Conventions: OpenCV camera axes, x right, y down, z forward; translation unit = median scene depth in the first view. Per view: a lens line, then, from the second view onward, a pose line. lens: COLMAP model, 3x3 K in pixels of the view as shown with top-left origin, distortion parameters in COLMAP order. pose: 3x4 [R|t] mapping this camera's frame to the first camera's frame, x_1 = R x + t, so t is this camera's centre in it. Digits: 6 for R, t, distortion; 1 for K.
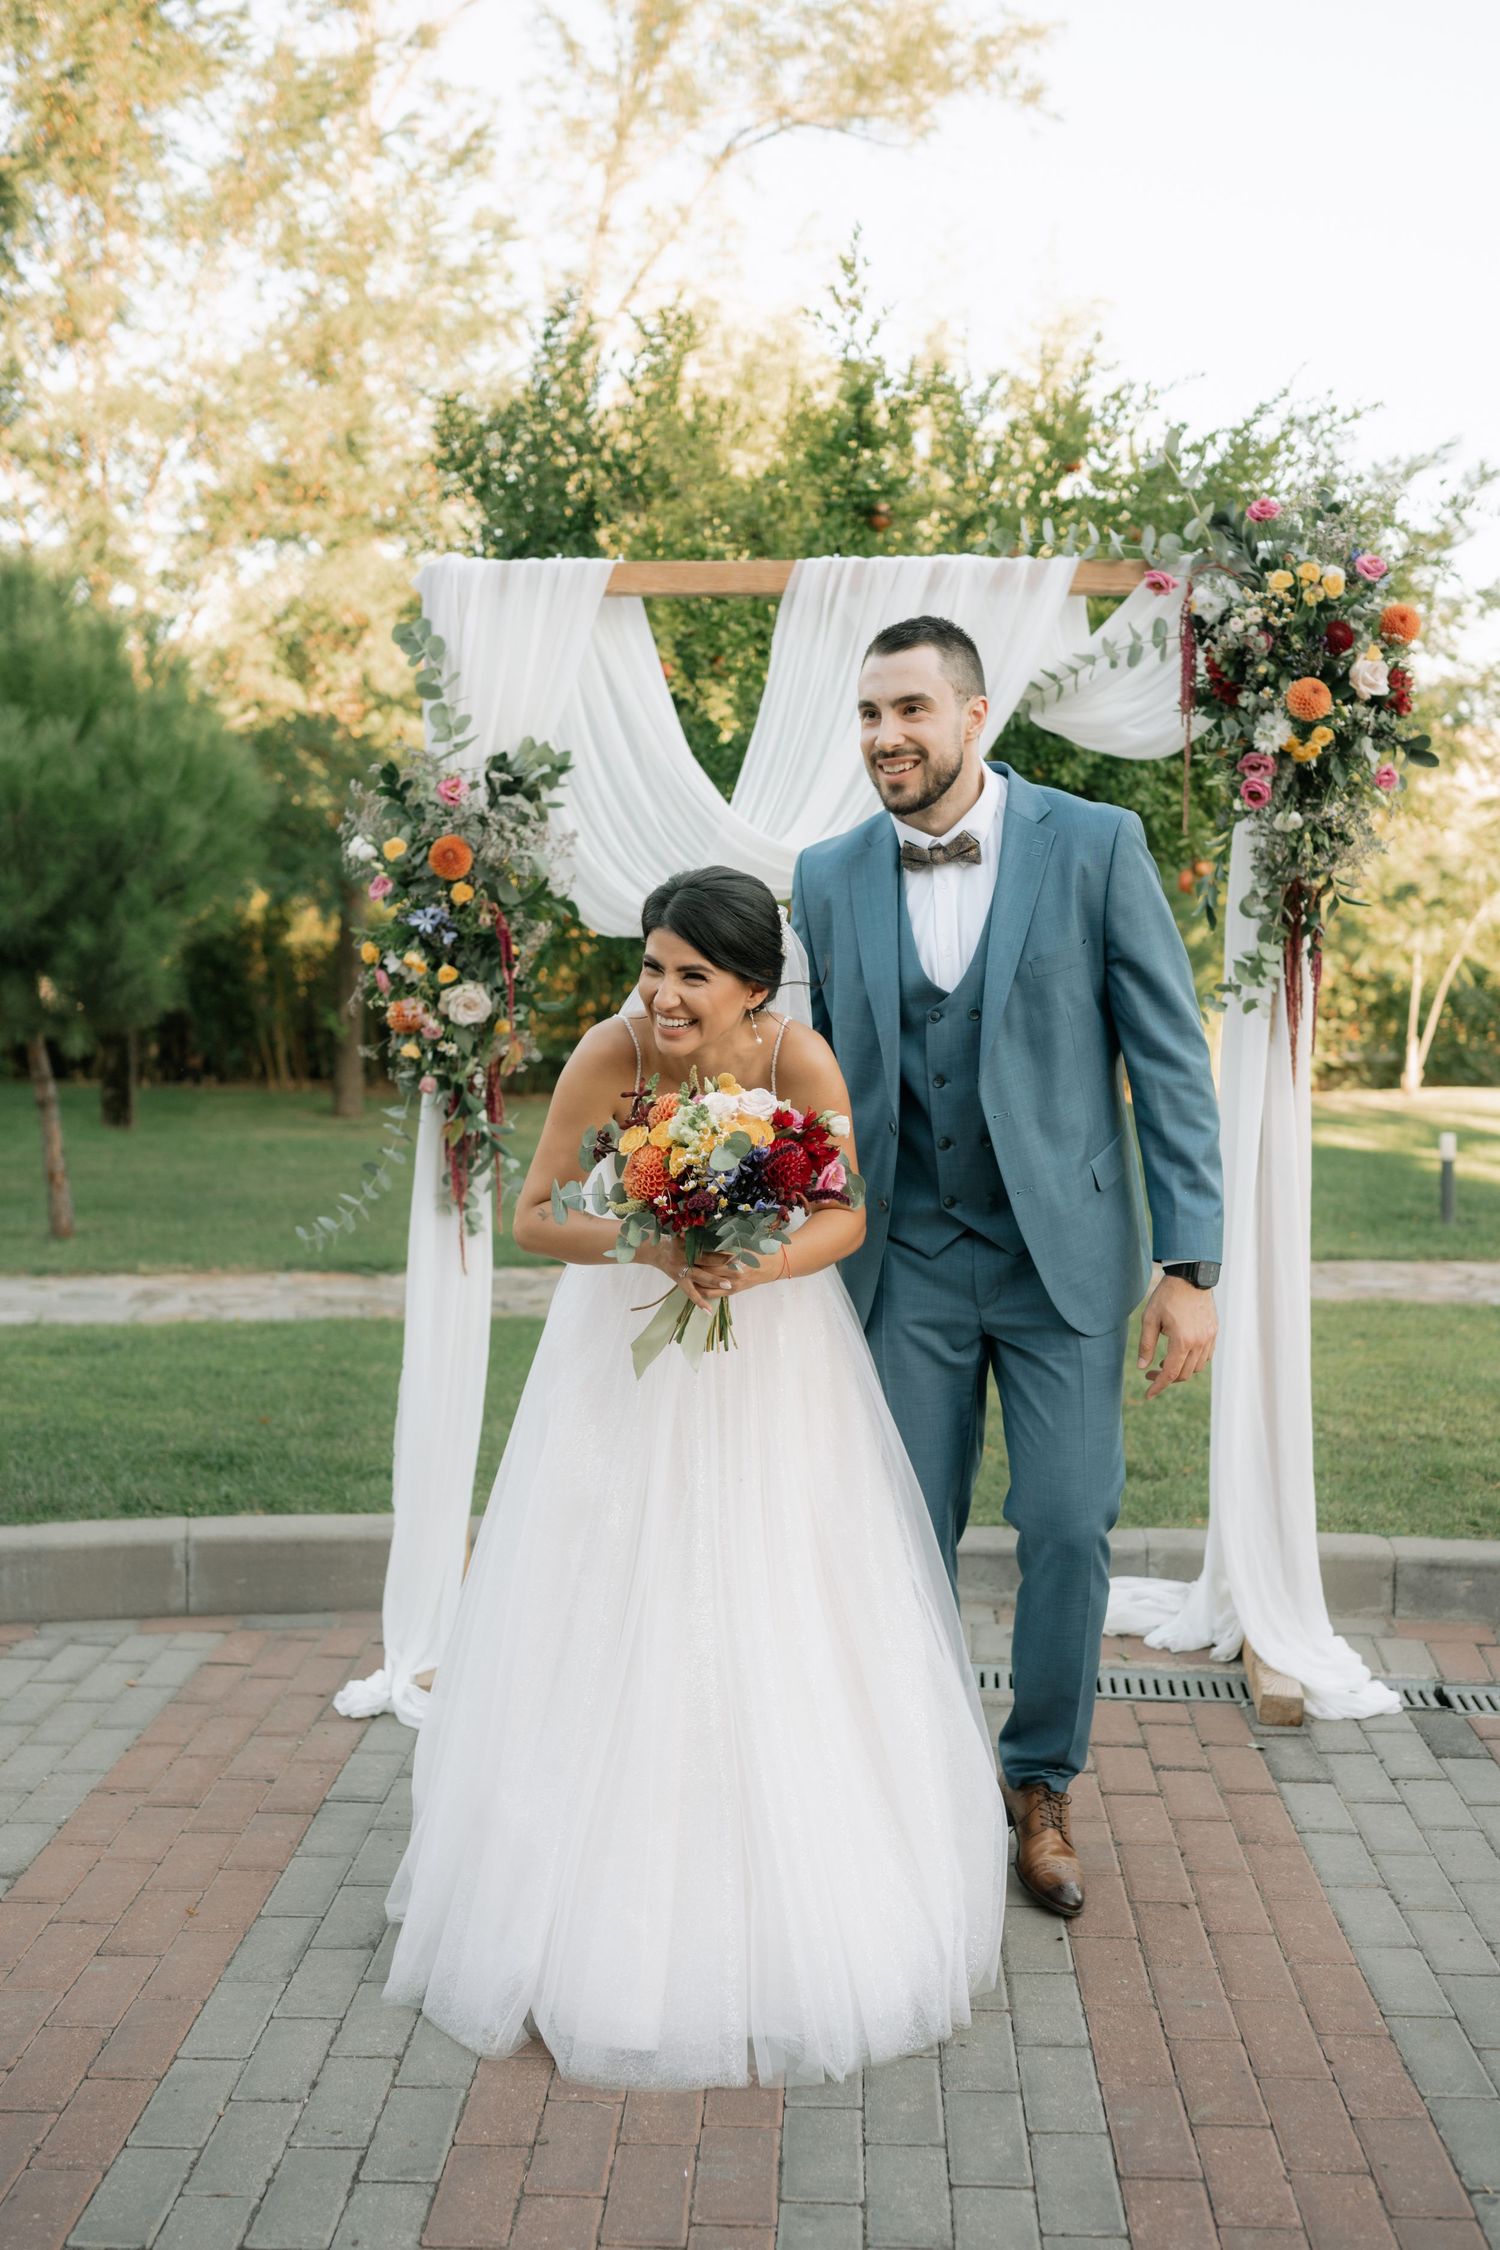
lens RADIAL K [[2143.1, 0, 747.4], [0, 2143.1, 1163.2], [0, 0, 1]] dist [0.001537, 0.002560]
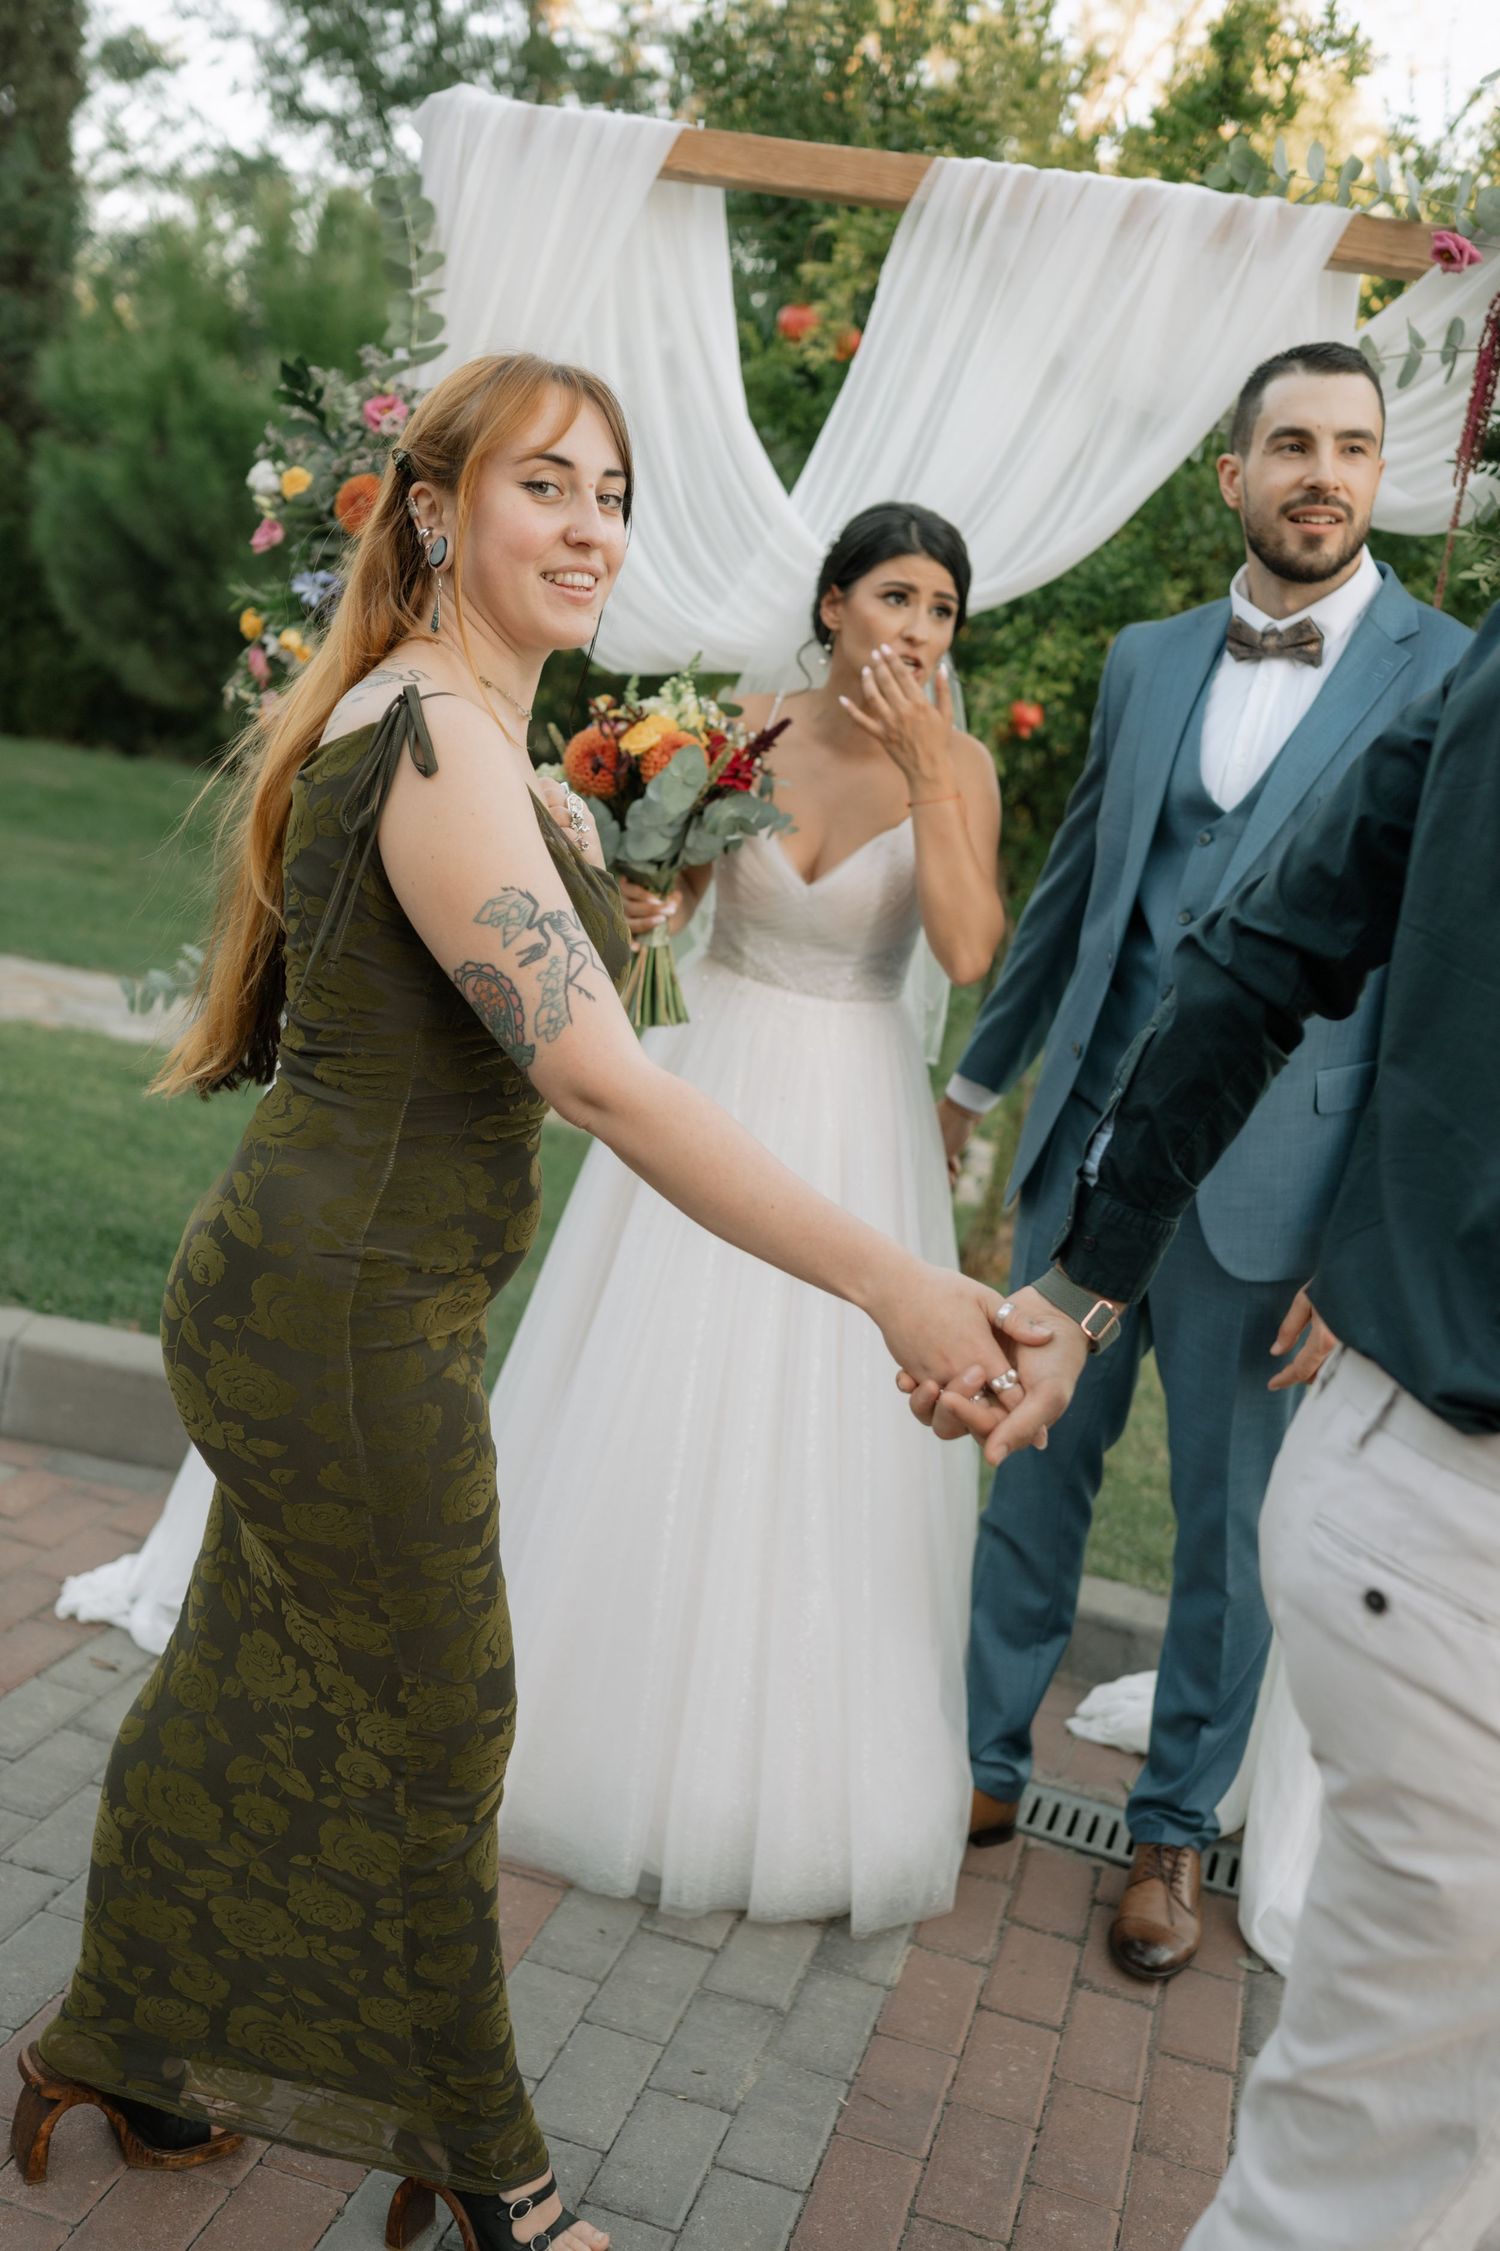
lens RADIAL K [[2224.1, 0, 747.8], [0, 2224.1, 1098.9], [0, 0, 1]] dist [0.009081, 0.015557]
pose [[0.968602, 0.196595, -0.152183, 0.126575], [-0.186096, 0.979224, 0.080546, -0.030551], [0.164856, -0.049696, 0.985065, 0.258710]]
